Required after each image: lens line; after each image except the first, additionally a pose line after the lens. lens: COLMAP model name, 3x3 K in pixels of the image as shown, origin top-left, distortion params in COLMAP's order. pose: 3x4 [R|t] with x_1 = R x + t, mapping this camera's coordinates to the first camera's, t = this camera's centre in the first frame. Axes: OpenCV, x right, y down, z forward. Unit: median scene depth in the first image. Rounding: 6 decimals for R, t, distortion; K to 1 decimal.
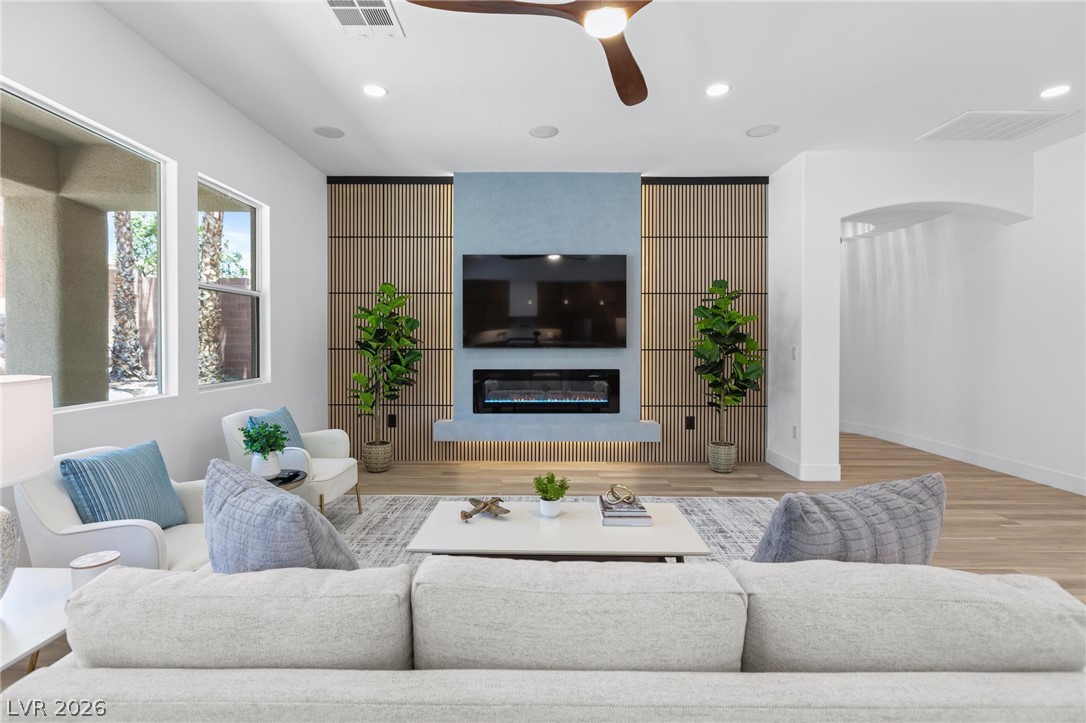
lens RADIAL K [[494.9, 0, 546.1], [0, 494.9, 343.2], [0, 0, 1]] dist [0.000532, 0.000197]
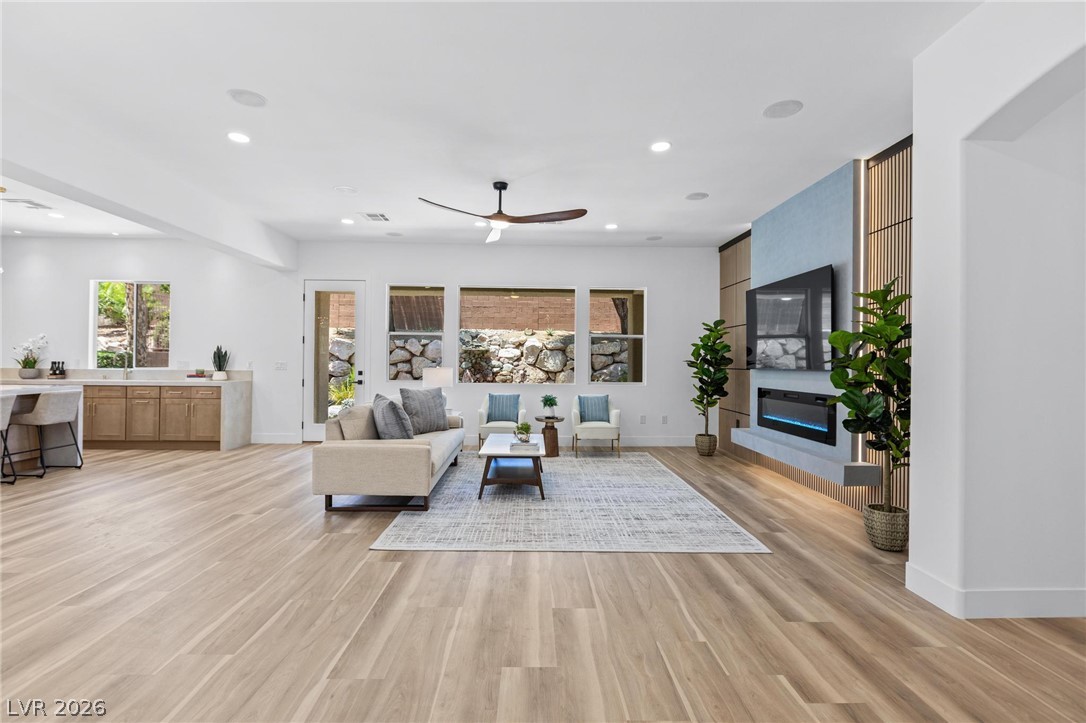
lens RADIAL K [[500.3, 0, 543.0], [0, 500.3, 361.5], [0, 0, 1]] dist [-0.002837, -0.000084]
pose [[0.025895, 0.000145, -0.999665, 1.008485], [-0.012458, 0.999922, -0.000178, -0.001171], [0.999587, 0.012458, 0.025894, 0.467893]]
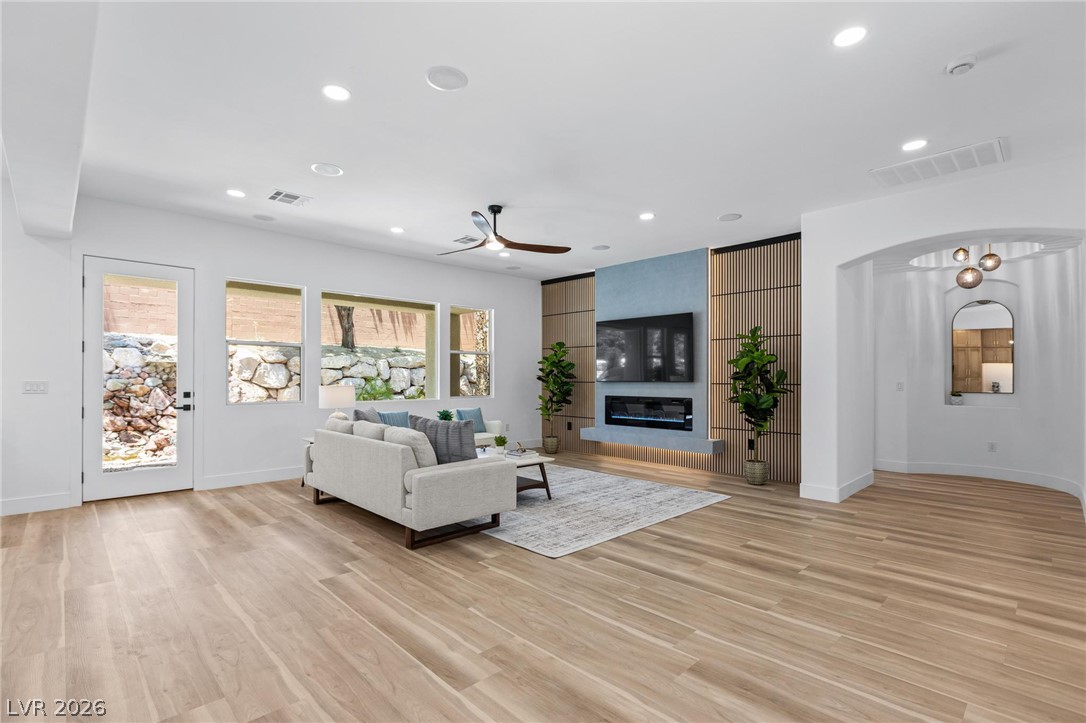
lens RADIAL K [[504.1, 0, 541.9], [0, 504.1, 377.9], [0, 0, 1]] dist [-0.001273, -0.000200]
pose [[0.699940, 0.002540, -0.714197, 0.831429], [-0.003912, 0.999992, -0.000277, -0.000053], [0.714191, 0.002988, 0.699944, -0.229953]]
